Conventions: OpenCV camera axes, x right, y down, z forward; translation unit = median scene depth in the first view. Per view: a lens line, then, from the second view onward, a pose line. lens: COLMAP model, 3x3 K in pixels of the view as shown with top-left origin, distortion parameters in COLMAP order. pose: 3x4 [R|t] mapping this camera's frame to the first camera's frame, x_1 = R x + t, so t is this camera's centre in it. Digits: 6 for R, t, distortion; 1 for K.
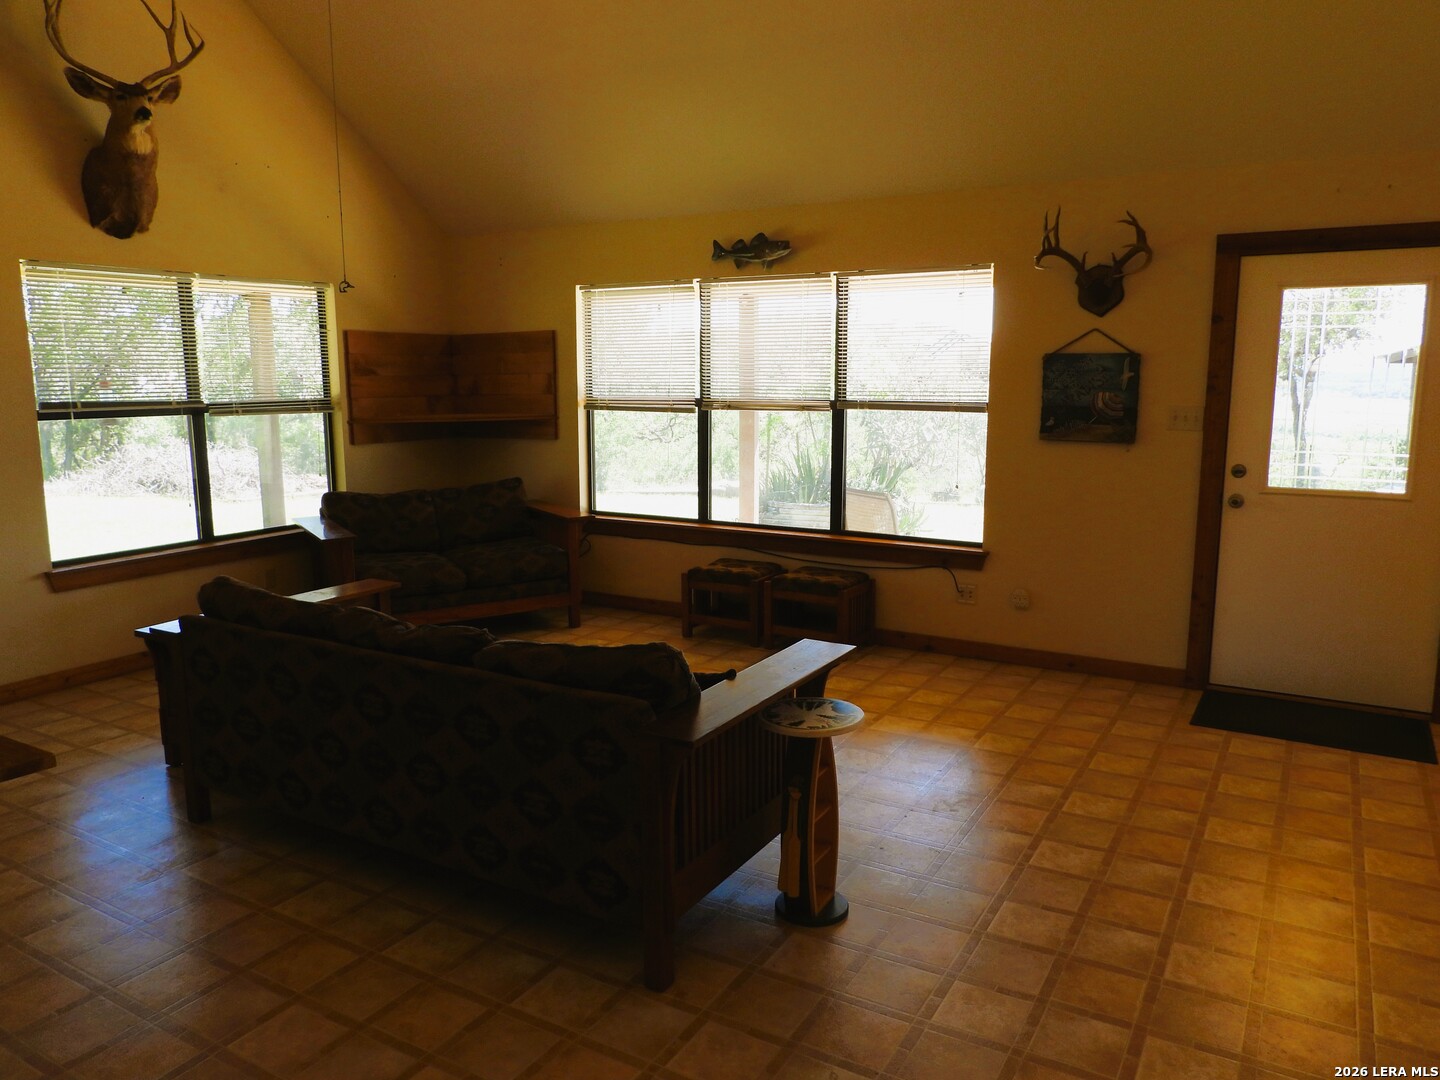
lens RADIAL K [[1033.4, 0, 712.9], [0, 1033.4, 539.6], [0, 0, 1]] dist [-0.024473, 0.013661]
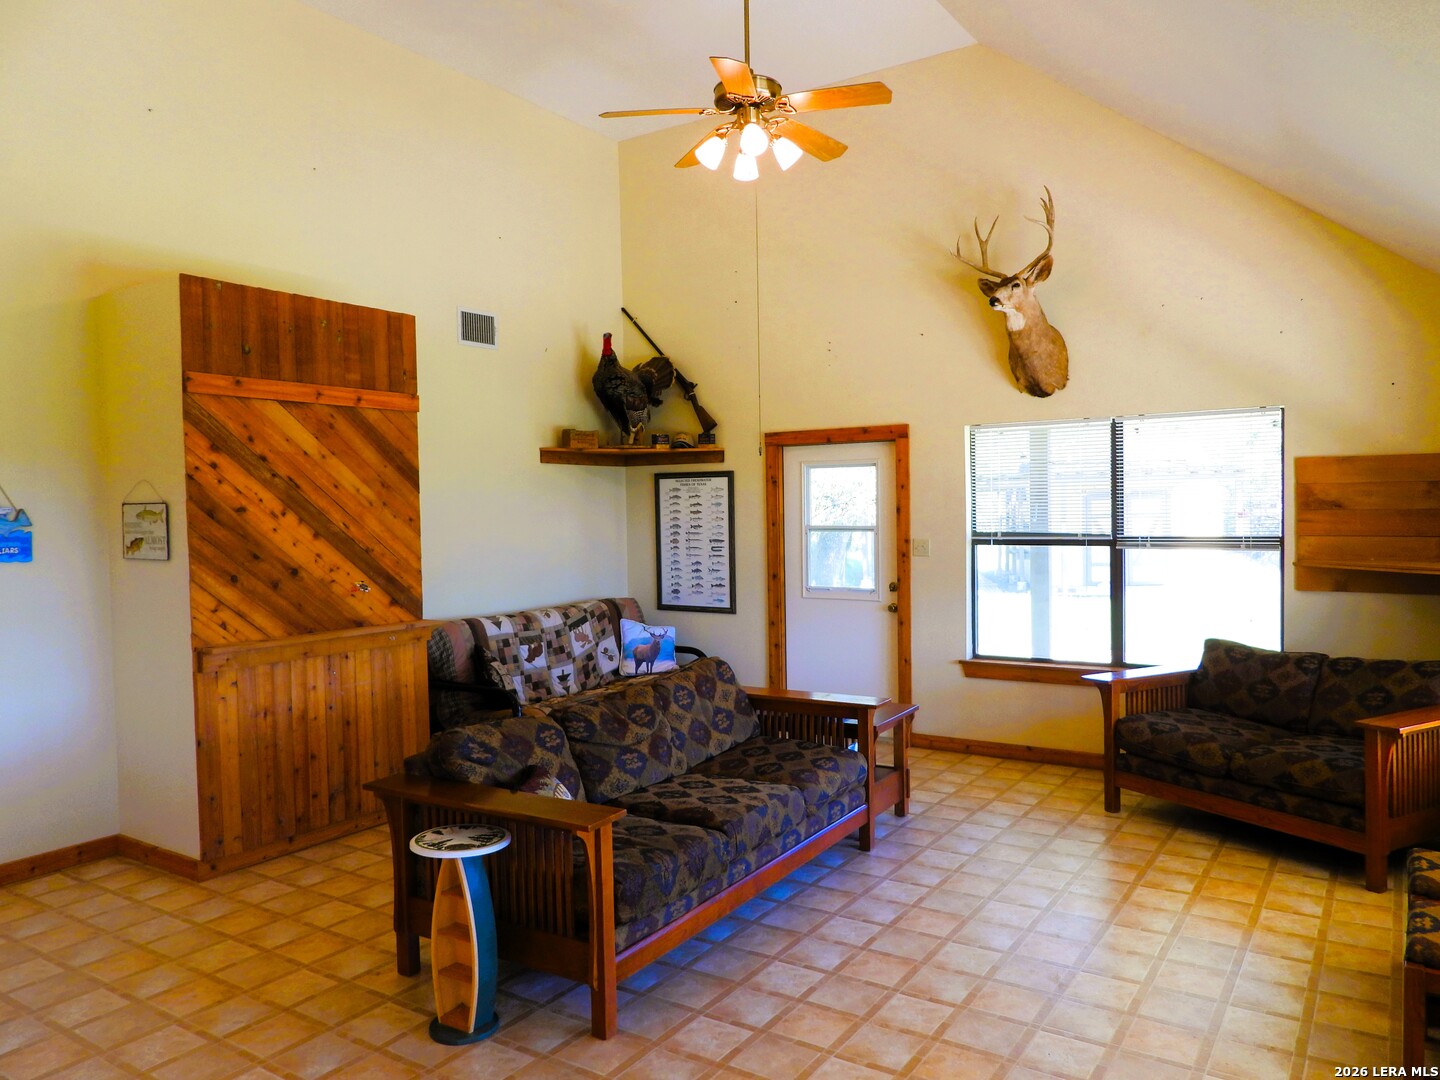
lens RADIAL K [[1033.4, 0, 725.3], [0, 1033.4, 539.4], [0, 0, 1]] dist [-0.024473, 0.013661]
pose [[-0.043388, 0.037536, -0.998353, 0.614441], [-0.143506, 0.988697, 0.043410, -0.123432], [0.988698, 0.145153, -0.037511, 0.671647]]
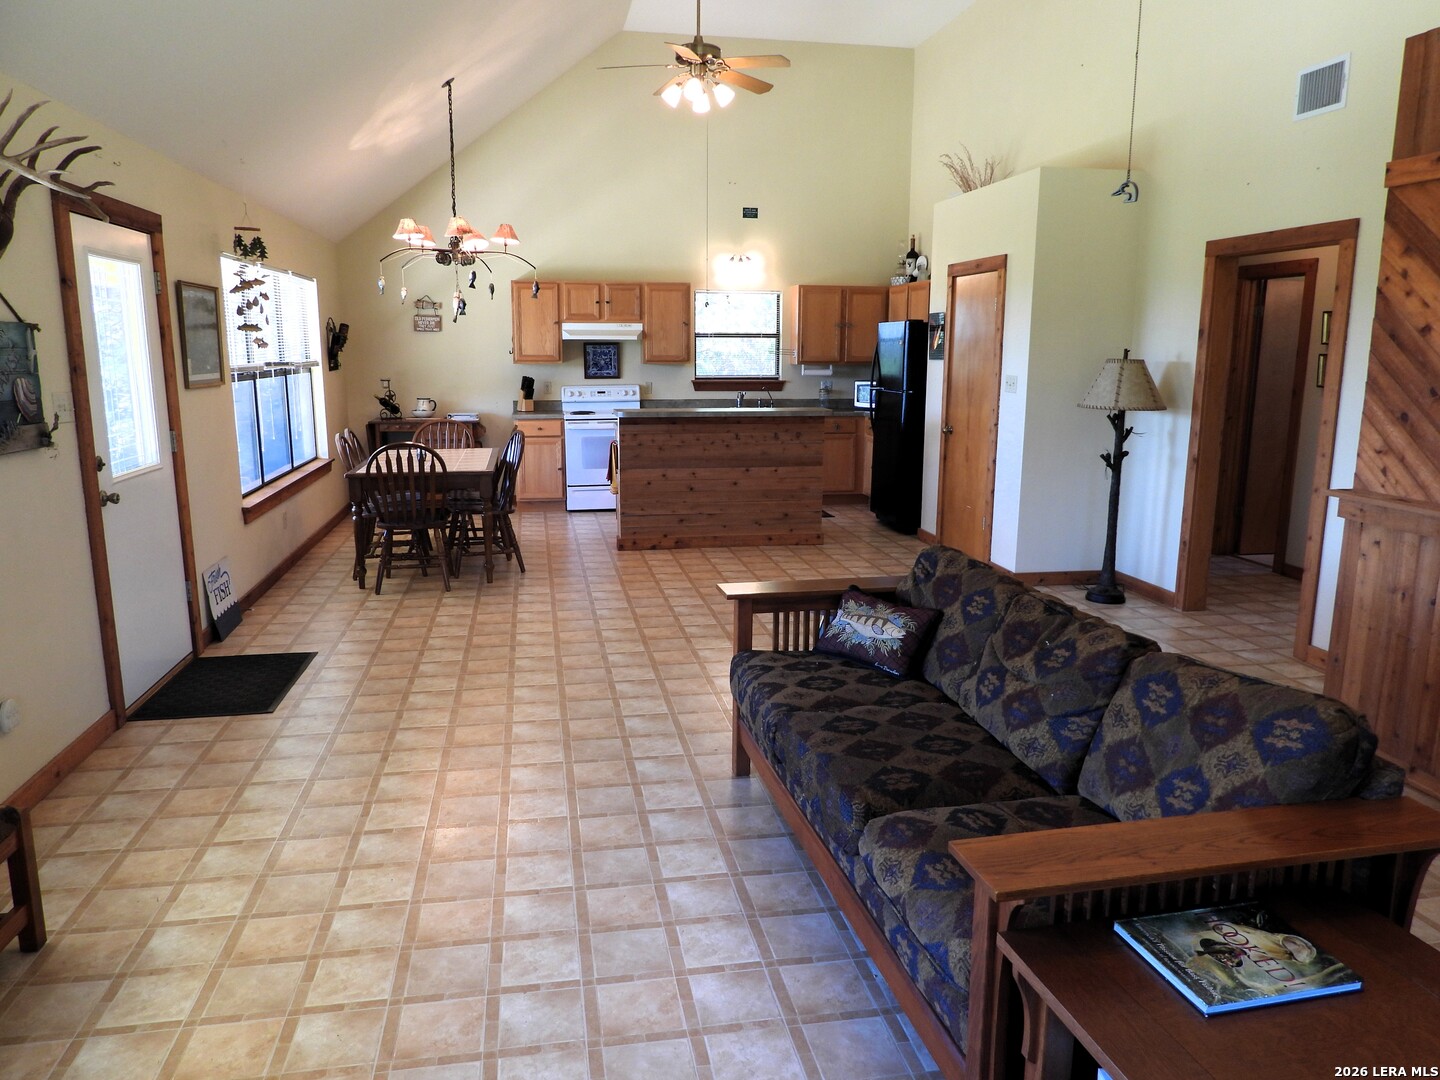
lens RADIAL K [[1033.4, 0, 722.4], [0, 1033.4, 544.2], [0, 0, 1]] dist [-0.024473, 0.013661]
pose [[-0.658750, -0.139720, 0.739274, -0.423315], [0.119643, 0.950647, 0.286280, -0.164389], [-0.742788, 0.277036, -0.609522, 1.014183]]
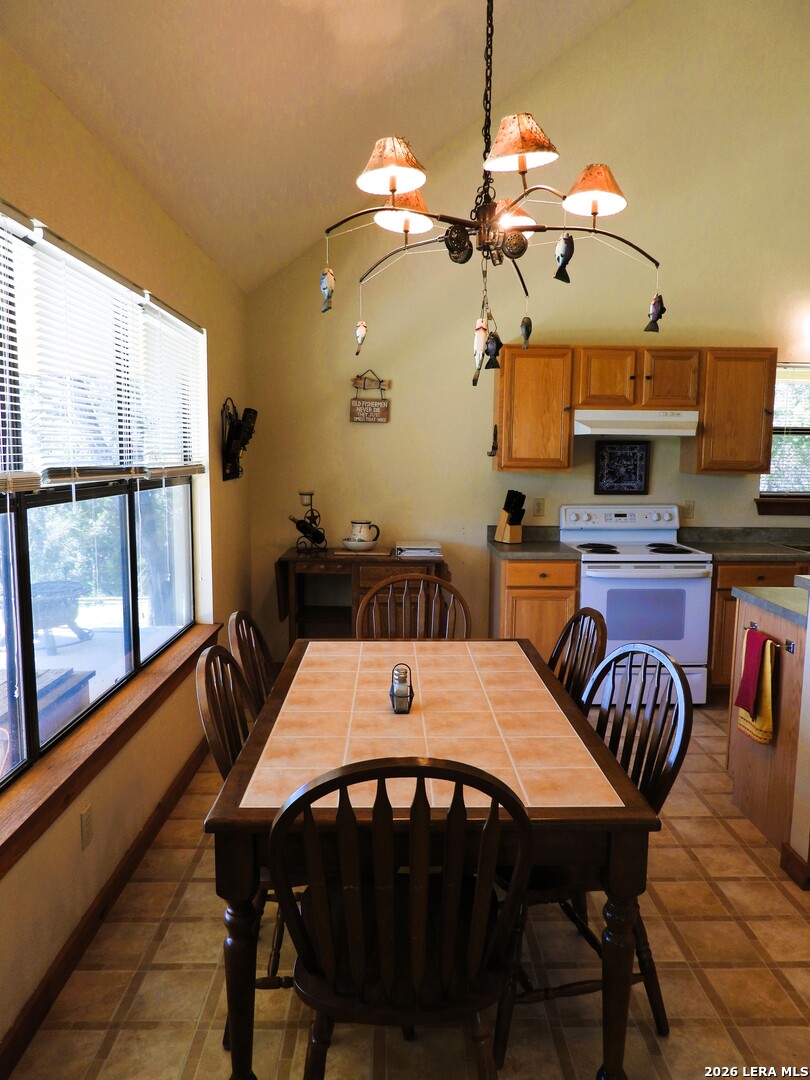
lens RADIAL K [[775.0, 0, 403.7], [0, 775.0, 543.4], [0, 0, 1]] dist [-0.024473, 0.013661]
pose [[-0.524041, -0.098781, 0.845945, -0.248673], [0.129609, 0.972434, 0.193841, -0.151534], [-0.841774, 0.211222, -0.496792, 0.943945]]
